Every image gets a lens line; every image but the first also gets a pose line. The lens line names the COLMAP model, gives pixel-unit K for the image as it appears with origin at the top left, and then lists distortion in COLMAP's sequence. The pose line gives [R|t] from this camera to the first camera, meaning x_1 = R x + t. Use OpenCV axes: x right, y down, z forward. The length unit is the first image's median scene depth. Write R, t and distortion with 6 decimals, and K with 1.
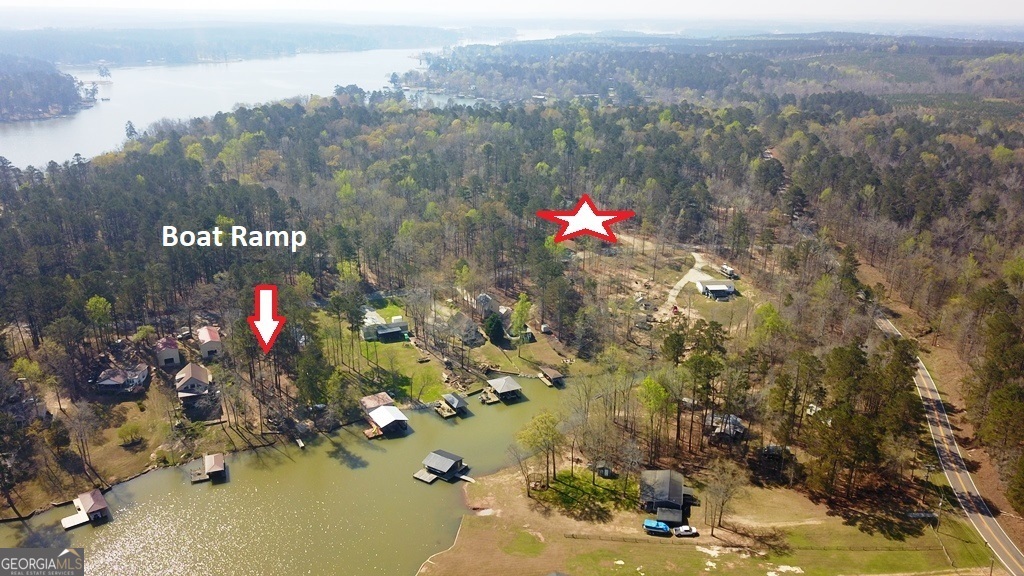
lens RADIAL K [[758.8, 0, 512.0], [0, 758.8, 288.0], [0, 0, 1]] dist [-0.001506, -0.002879]
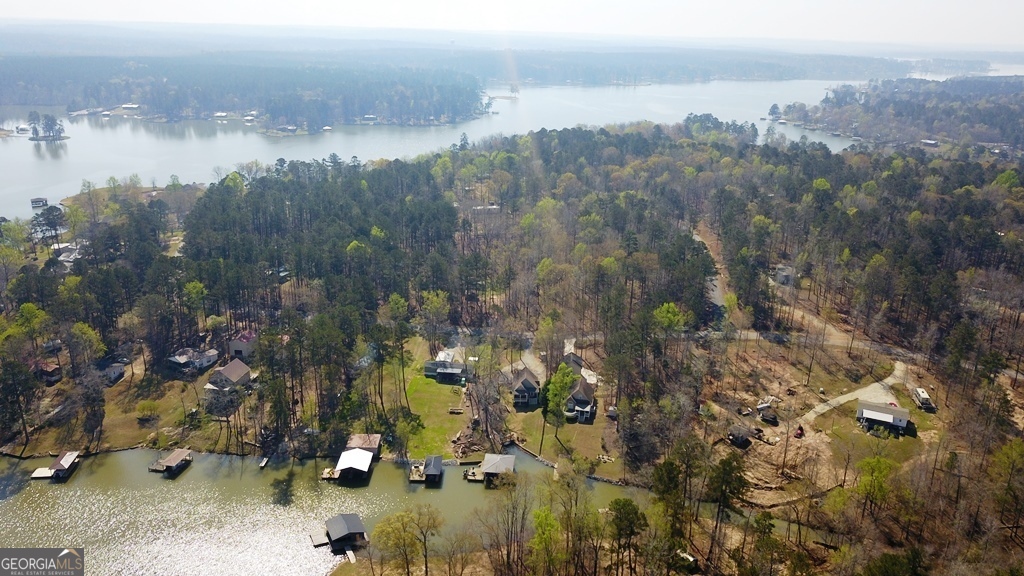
lens RADIAL K [[758.8, 0, 512.0], [0, 758.8, 288.0], [0, 0, 1]] dist [-0.001506, -0.002879]
pose [[0.854802, 0.173901, -0.488950, 0.343925], [-0.189882, 0.981657, 0.017178, -0.075468], [0.482968, 0.078159, 0.872143, 0.217564]]
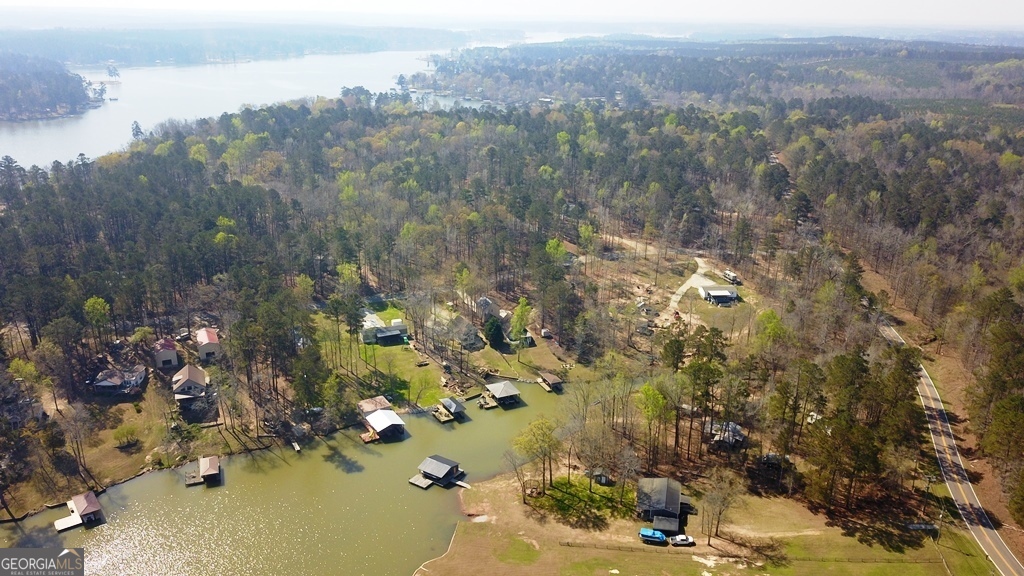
lens RADIAL K [[758.8, 0, 512.0], [0, 758.8, 288.0], [0, 0, 1]] dist [-0.001506, -0.002879]
pose [[0.999929, 0.008542, -0.008331, 0.008082], [-0.008568, 0.999959, -0.003041, -0.002213], [0.008304, 0.003113, 0.999961, 0.005450]]
